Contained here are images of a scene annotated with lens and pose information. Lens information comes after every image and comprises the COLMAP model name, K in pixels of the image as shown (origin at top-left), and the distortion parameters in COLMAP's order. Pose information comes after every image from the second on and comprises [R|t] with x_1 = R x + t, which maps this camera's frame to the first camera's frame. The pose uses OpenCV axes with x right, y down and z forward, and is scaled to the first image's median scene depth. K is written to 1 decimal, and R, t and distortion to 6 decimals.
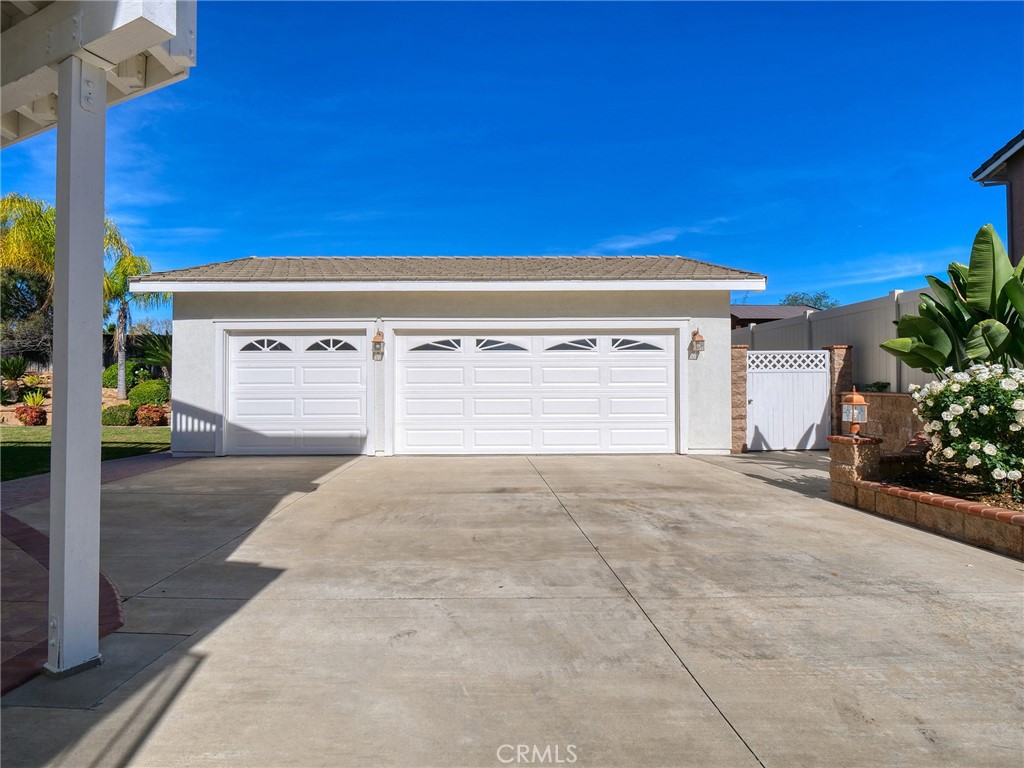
lens RADIAL K [[503.6, 0, 510.3], [0, 503.6, 381.9], [0, 0, 1]] dist [-0.008896, 0.000720]
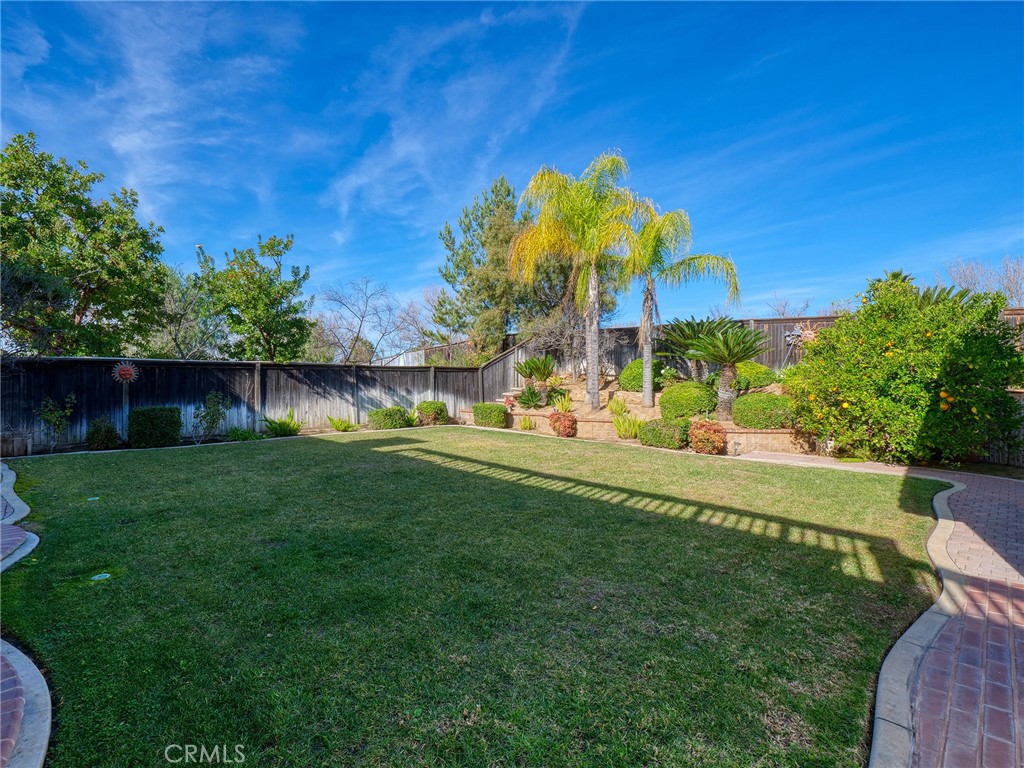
lens RADIAL K [[503.6, 0, 513.1], [0, 503.6, 382.8], [0, 0, 1]] dist [-0.008896, 0.000720]
pose [[0.703036, 0.007306, -0.711117, -0.432117], [-0.006833, 0.999970, 0.003518, -0.003747], [0.711122, 0.002385, 0.703065, 0.360948]]
